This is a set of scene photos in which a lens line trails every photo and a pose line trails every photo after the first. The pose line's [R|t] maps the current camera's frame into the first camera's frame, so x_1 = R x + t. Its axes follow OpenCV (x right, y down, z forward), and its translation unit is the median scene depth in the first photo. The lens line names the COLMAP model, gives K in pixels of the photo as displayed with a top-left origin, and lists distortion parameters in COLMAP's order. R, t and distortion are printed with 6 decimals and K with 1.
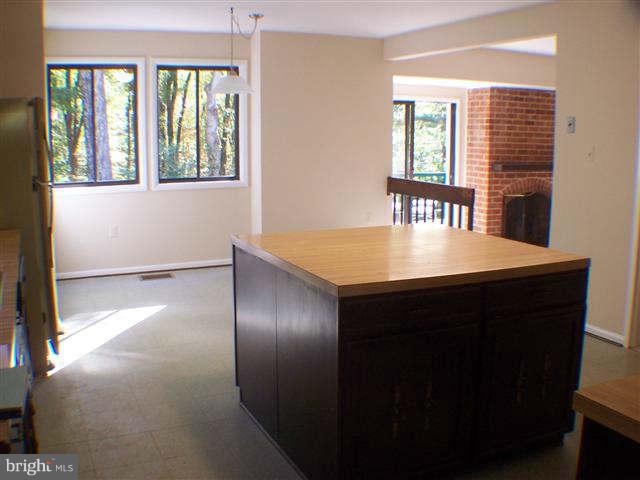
lens RADIAL K [[657.4, 0, 320.0], [0, 657.4, 240.0], [0, 0, 1]] dist [-0.250831, 0.221190]
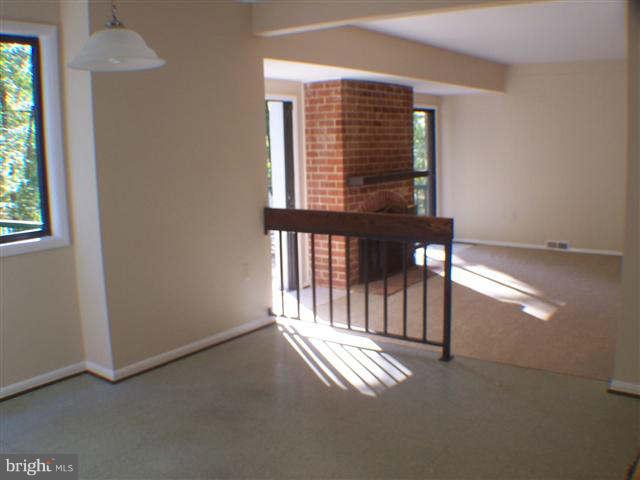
lens RADIAL K [[657.4, 0, 320.0], [0, 657.4, 240.0], [0, 0, 1]] dist [-0.250831, 0.221190]
pose [[0.871837, -0.101333, 0.479200, -0.150174], [0.108683, 0.993998, 0.012459, -0.055659], [-0.477586, 0.041219, 0.877617, 0.319717]]
